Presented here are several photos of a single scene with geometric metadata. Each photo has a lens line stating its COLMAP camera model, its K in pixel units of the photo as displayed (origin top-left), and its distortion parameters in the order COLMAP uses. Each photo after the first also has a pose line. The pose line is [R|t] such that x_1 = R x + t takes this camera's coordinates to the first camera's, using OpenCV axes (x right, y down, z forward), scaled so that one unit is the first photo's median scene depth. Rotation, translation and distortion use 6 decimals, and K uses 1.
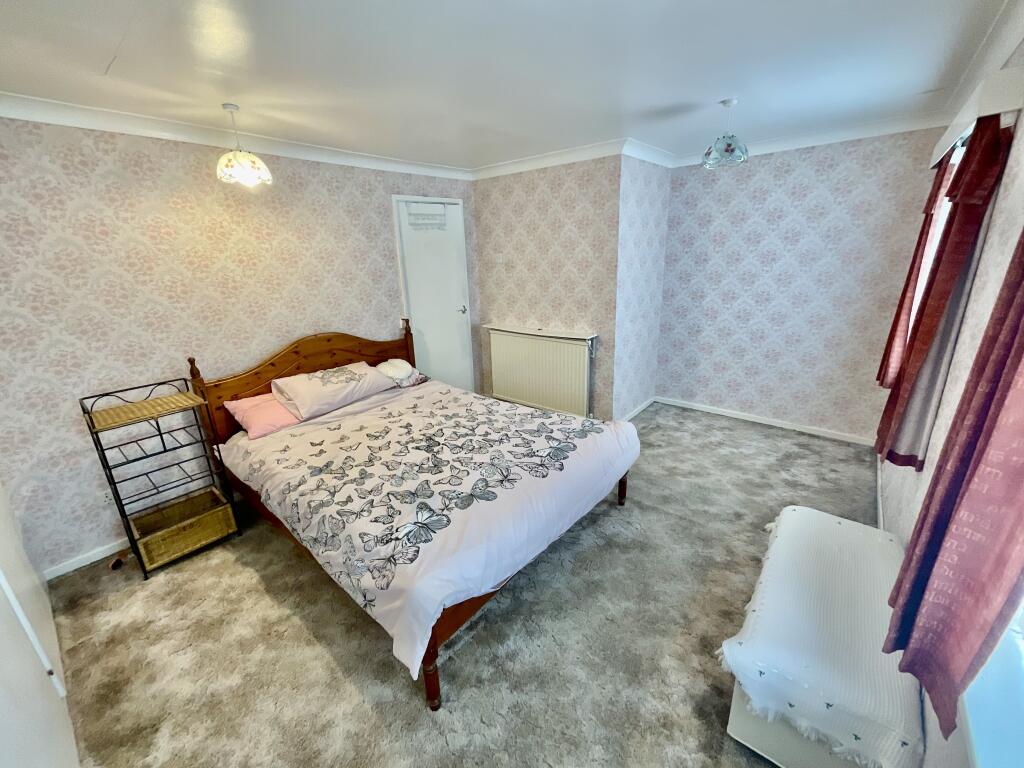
lens RADIAL K [[416.6, 0, 512.0], [0, 416.6, 384.0], [0, 0, 1]] dist [-0.000016, 0.000694]
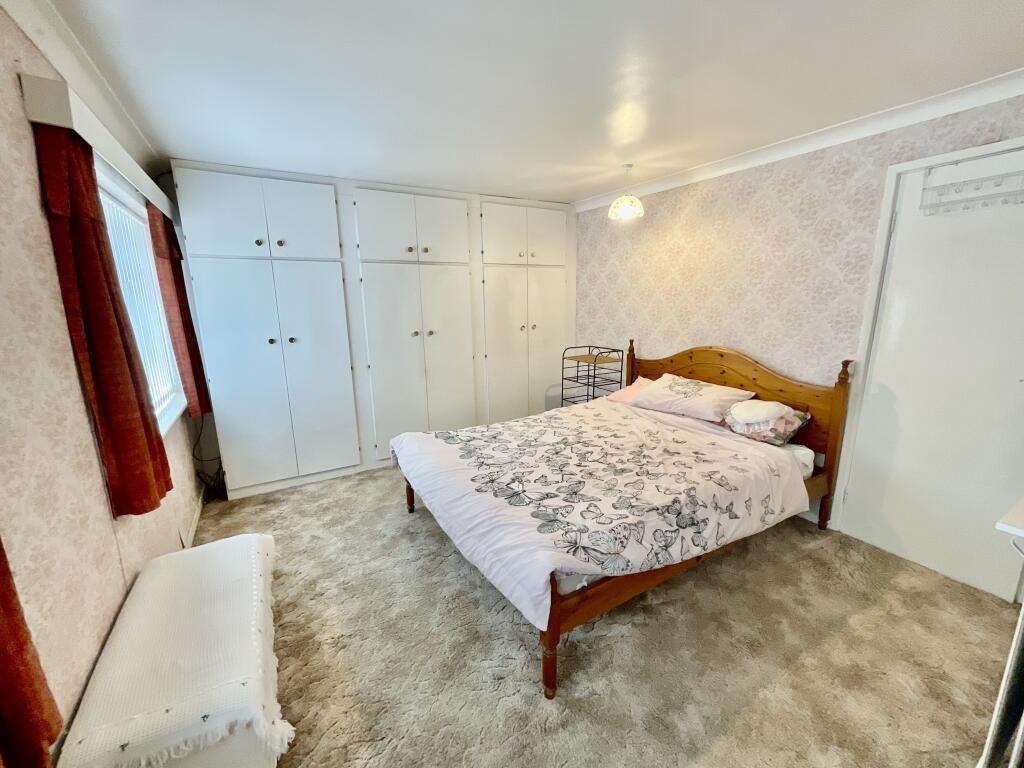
lens RADIAL K [[416.6, 0, 512.0], [0, 416.6, 384.0], [0, 0, 1]] dist [-0.000016, 0.000694]
pose [[-0.344330, 0.229597, -0.910342, 0.763431], [-0.258850, 0.908837, 0.327126, -0.293367], [0.902459, 0.348282, -0.253509, 1.039260]]
